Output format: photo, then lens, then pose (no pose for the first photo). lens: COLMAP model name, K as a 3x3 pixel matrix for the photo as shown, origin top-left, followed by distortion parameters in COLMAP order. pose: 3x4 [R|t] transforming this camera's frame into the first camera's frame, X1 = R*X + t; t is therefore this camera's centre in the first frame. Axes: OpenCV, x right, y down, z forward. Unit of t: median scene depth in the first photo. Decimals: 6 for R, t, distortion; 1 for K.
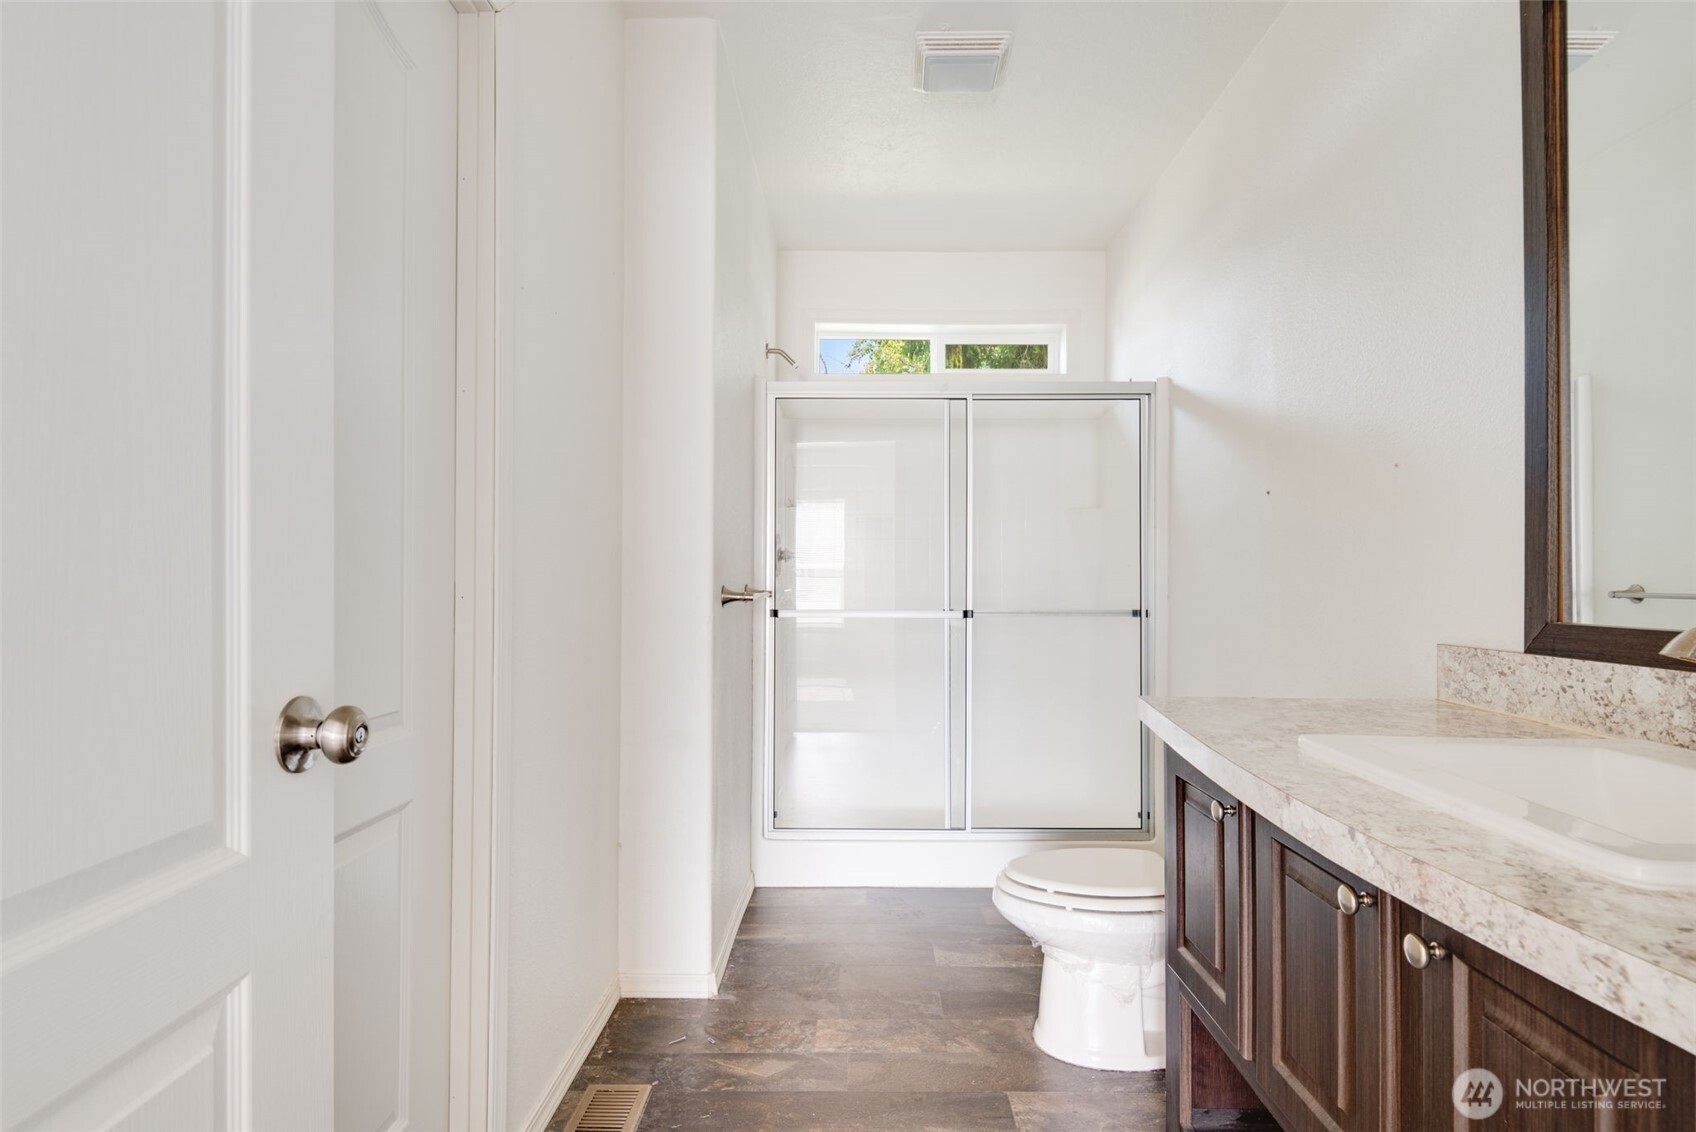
lens RADIAL K [[882.7, 0, 862.4], [0, 882.7, 572.9], [0, 0, 1]] dist [0.009048, -0.003278]
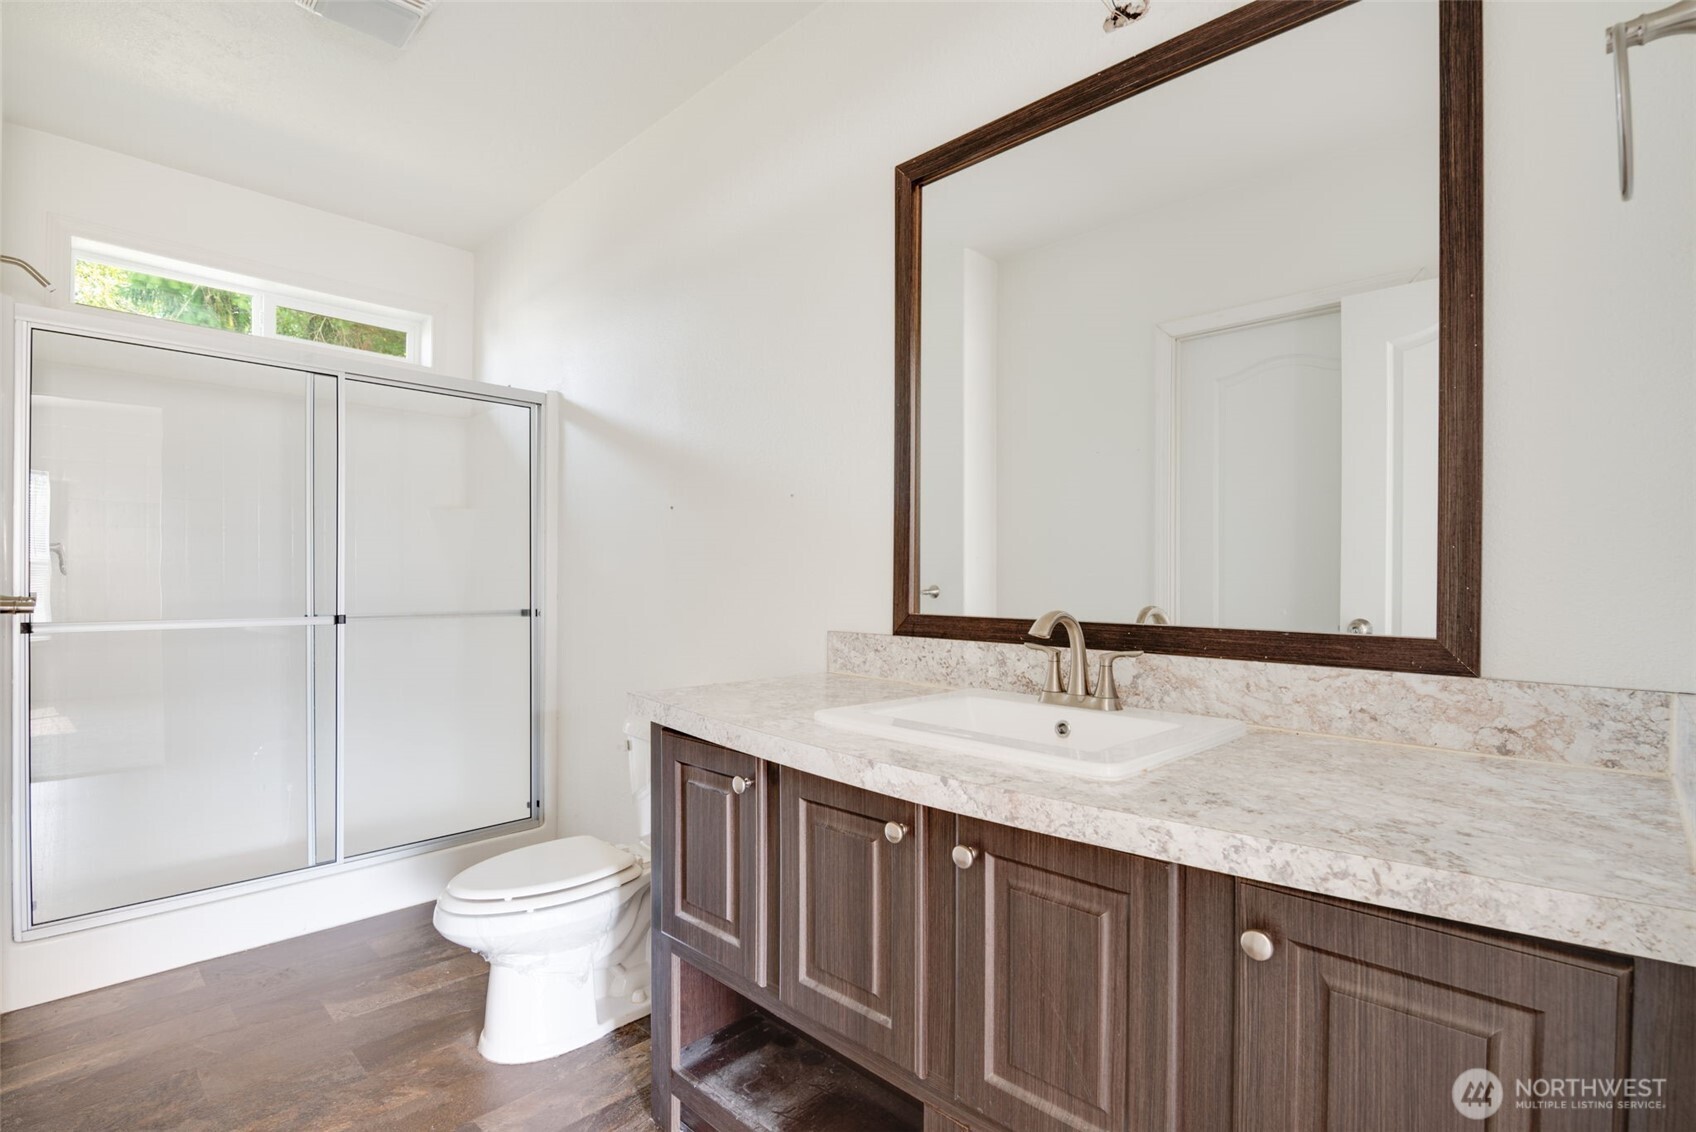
lens RADIAL K [[802.4, 0, 848.9], [0, 802.4, 580.5], [0, 0, 1]] dist [0.009144, -0.009469]
pose [[0.694110, -0.002610, 0.719865, -0.173576], [-0.007471, 0.999913, 0.010829, -0.008619], [-0.719831, -0.012895, 0.694030, 0.109798]]
